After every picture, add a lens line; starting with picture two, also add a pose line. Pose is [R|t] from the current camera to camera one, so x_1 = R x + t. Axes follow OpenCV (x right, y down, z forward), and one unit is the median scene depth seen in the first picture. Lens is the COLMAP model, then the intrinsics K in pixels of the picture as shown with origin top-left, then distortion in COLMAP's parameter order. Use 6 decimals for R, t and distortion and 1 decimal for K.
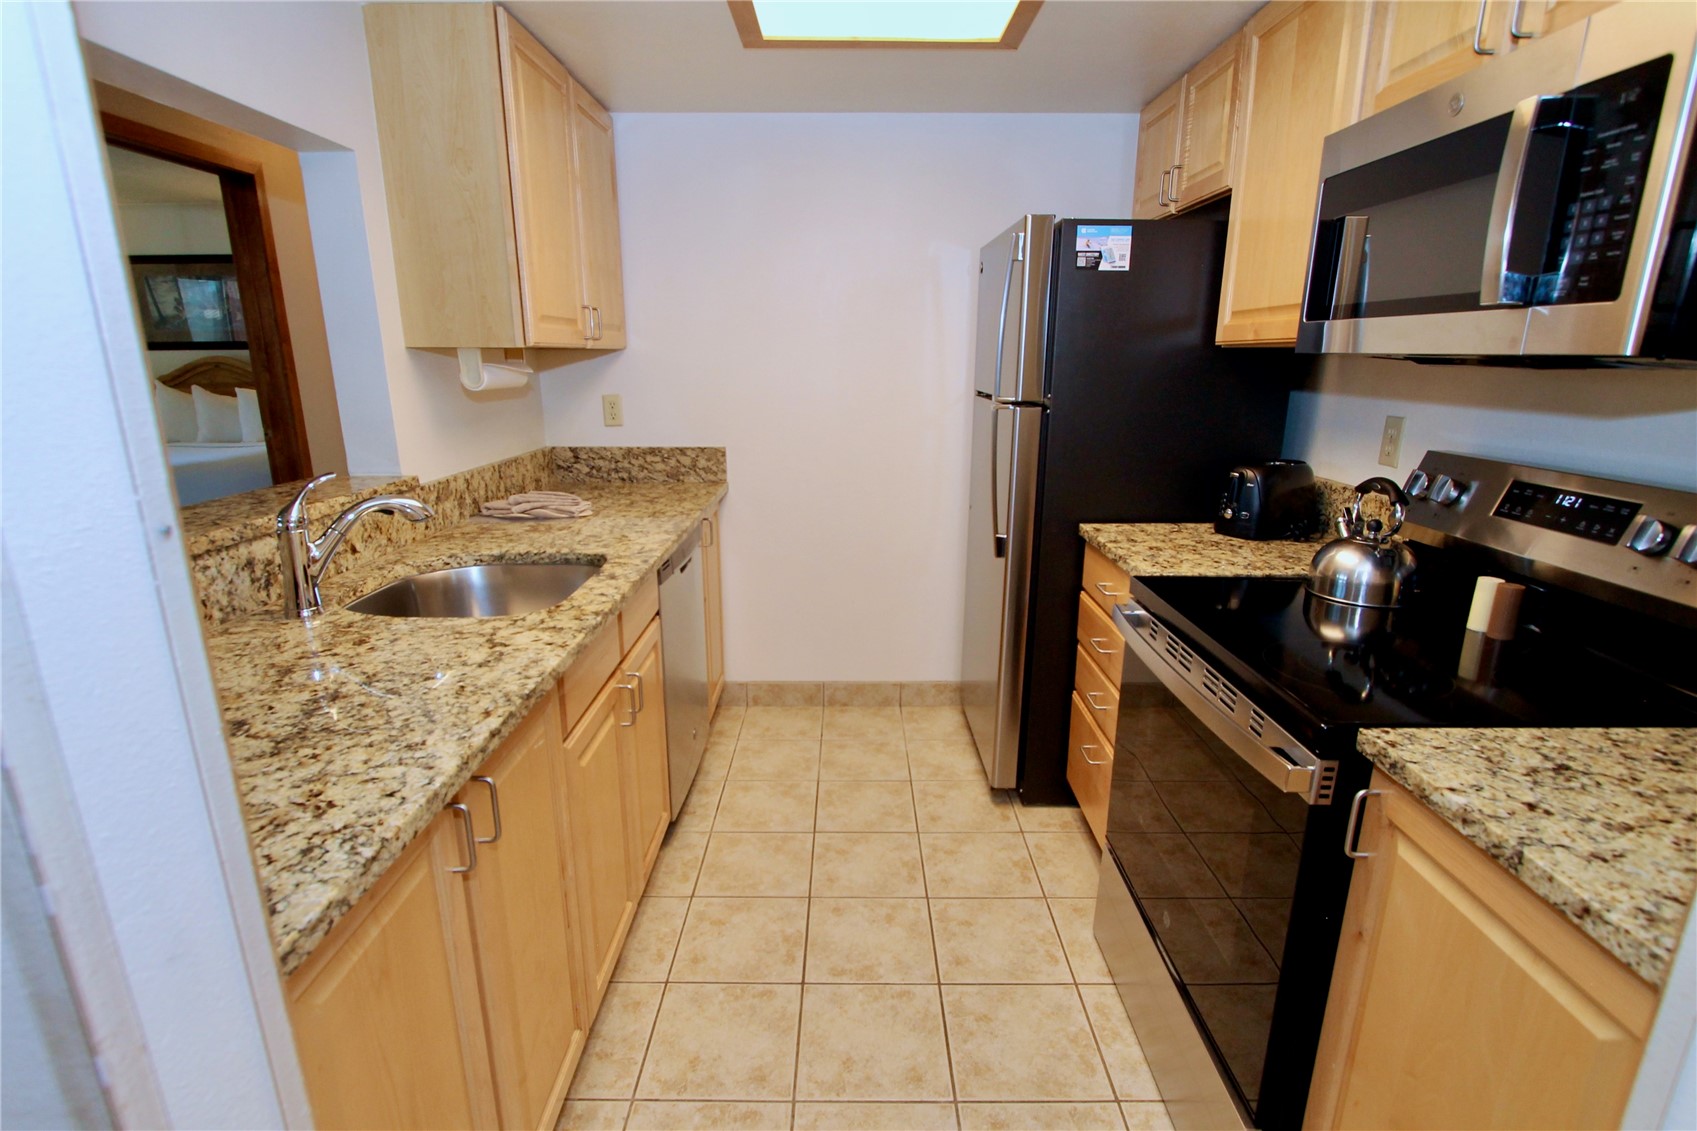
lens RADIAL K [[812.4, 0, 806.4], [0, 812.4, 573.0], [0, 0, 1]] dist [-0.010179, 0.000411]
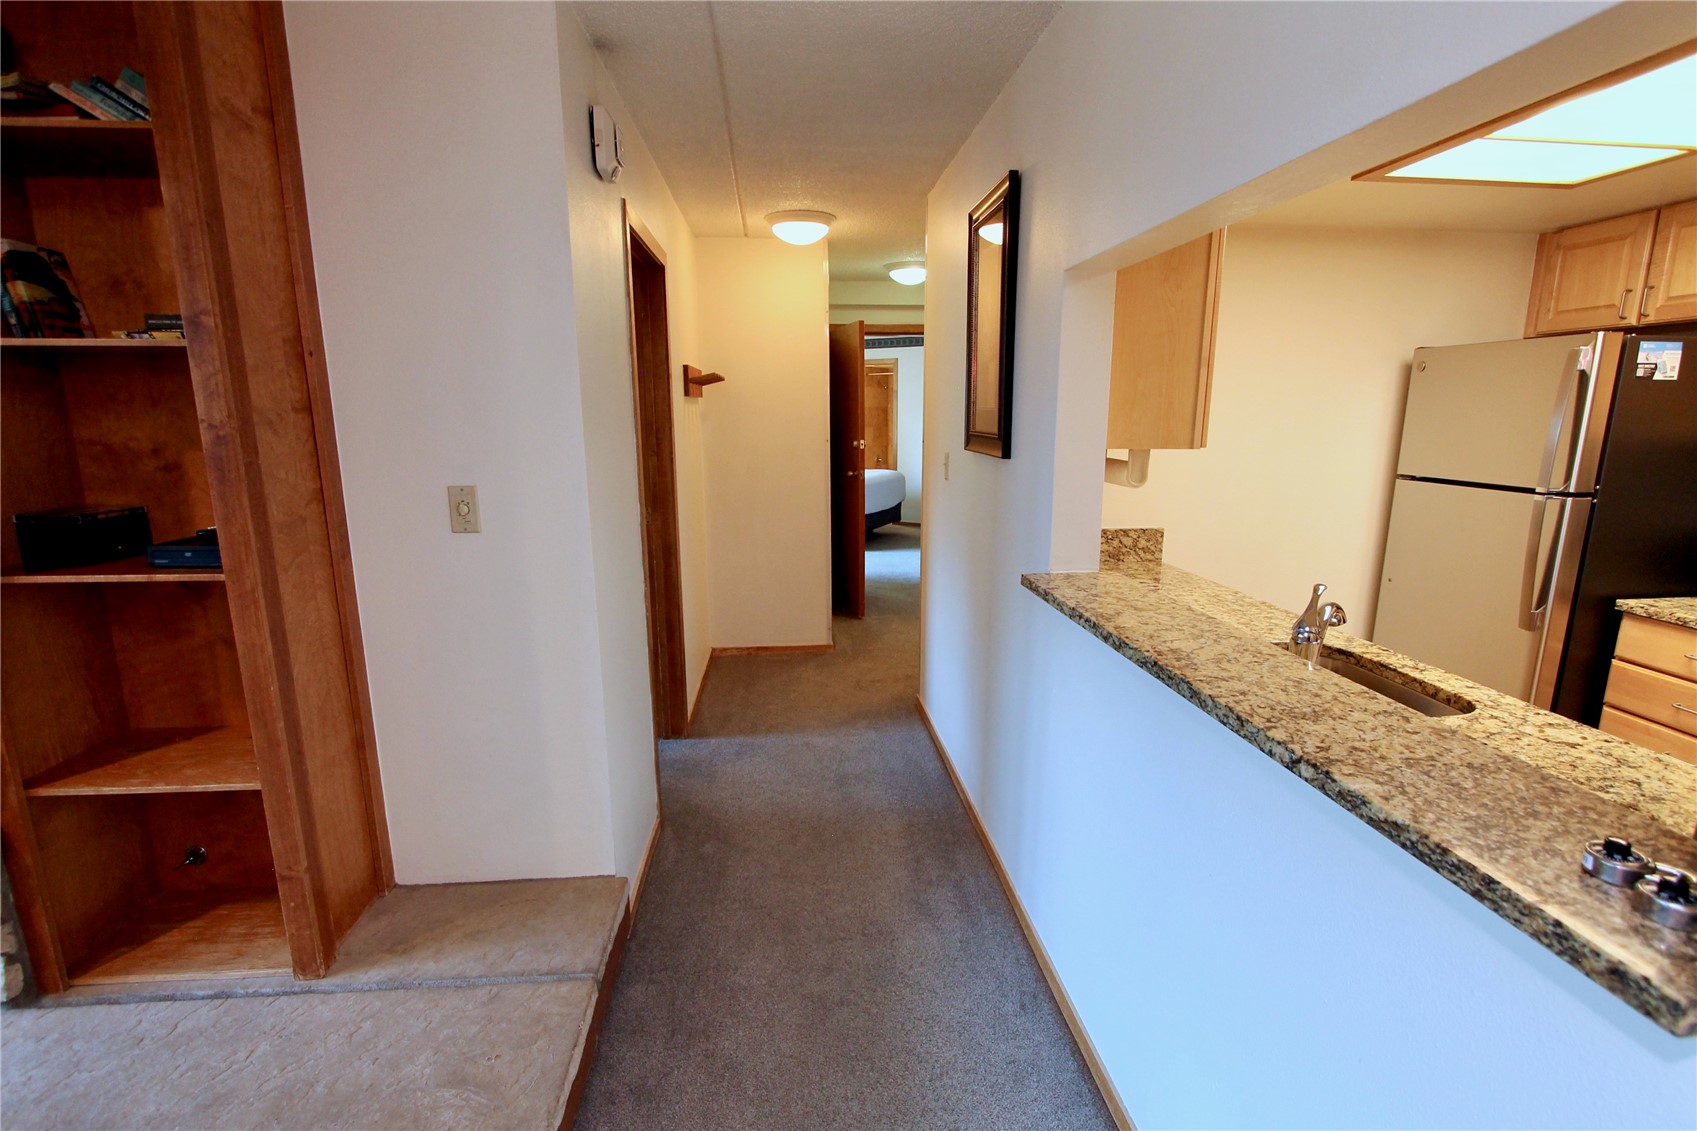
lens RADIAL K [[791.2, 0, 849.3], [0, 791.2, 581.7], [0, 0, 1]] dist [-0.015608, 0.001883]
pose [[0.996054, -0.021445, 0.086119, -1.154955], [0.025999, 0.998303, -0.052116, -0.080612], [-0.084855, 0.054150, 0.994921, 0.022603]]
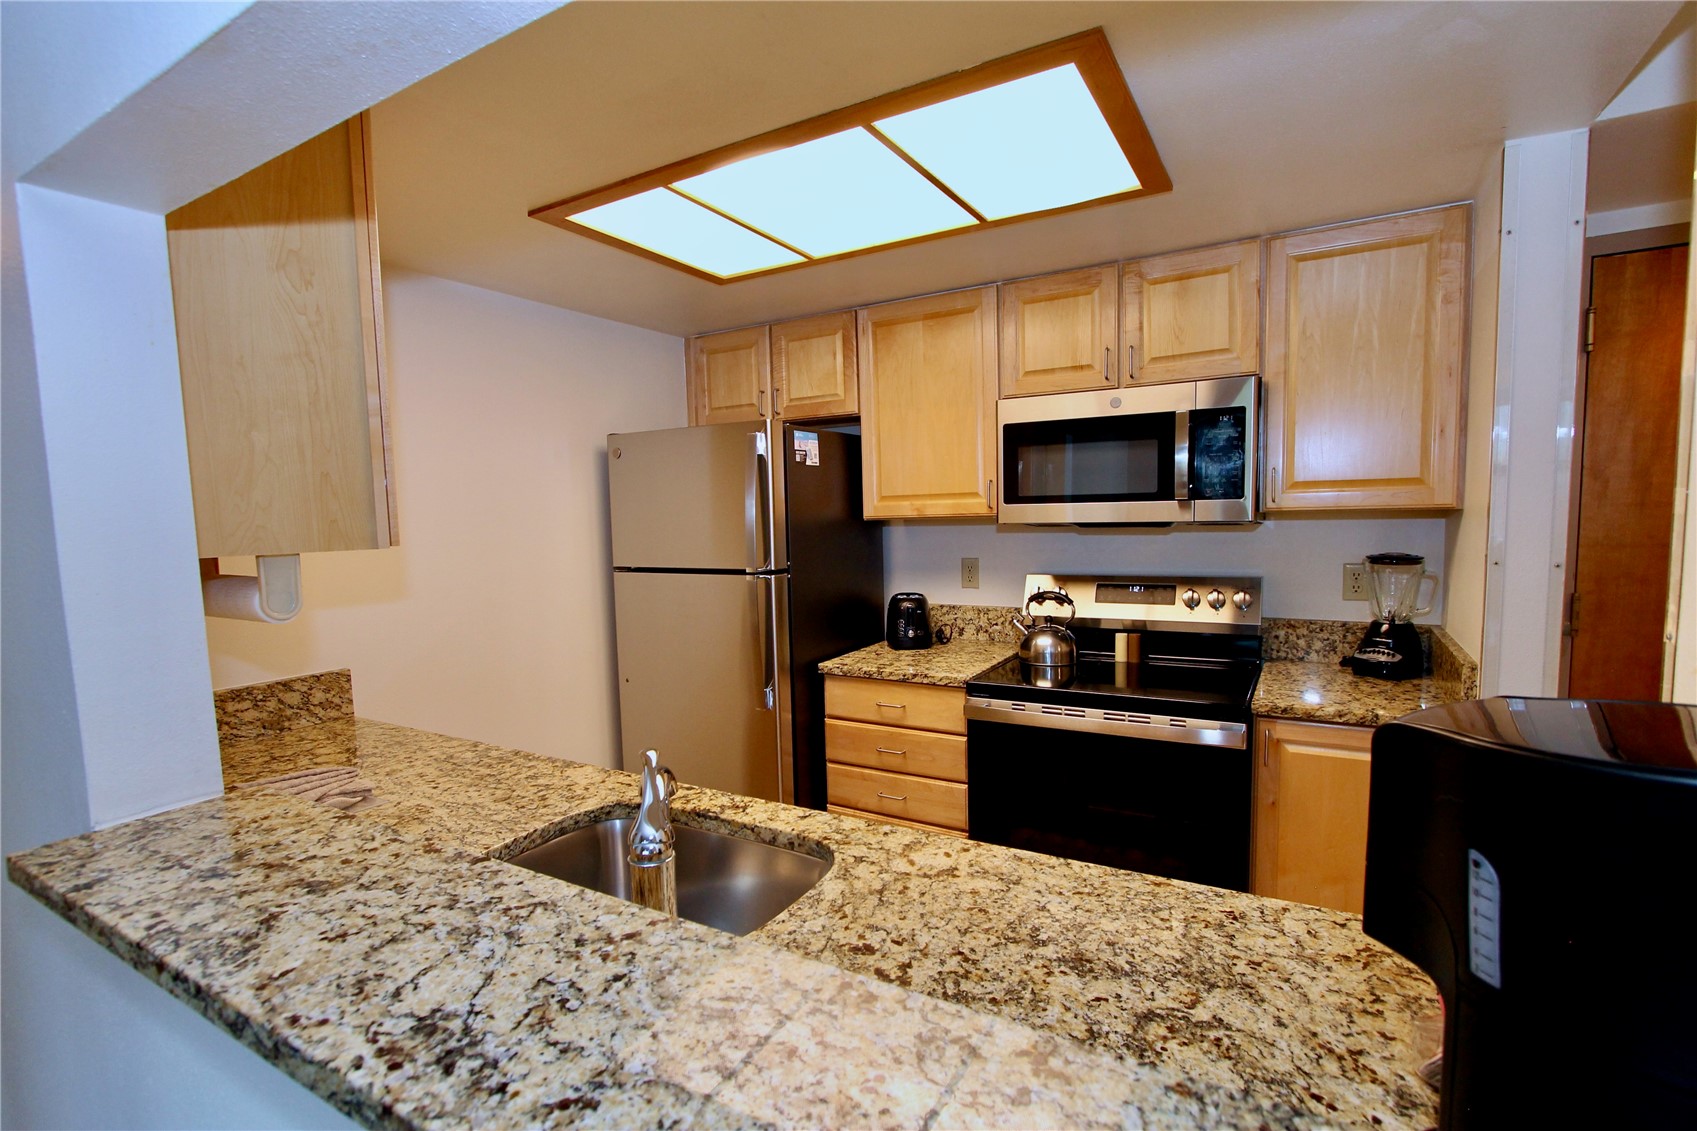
lens RADIAL K [[791.2, 0, 849.3], [0, 791.2, 581.7], [0, 0, 1]] dist [-0.015608, 0.001883]
pose [[0.502202, -0.092775, 0.859759, -0.919416], [0.252172, 0.966727, -0.042981, -0.165849], [-0.827165, 0.238392, 0.508888, 0.469088]]
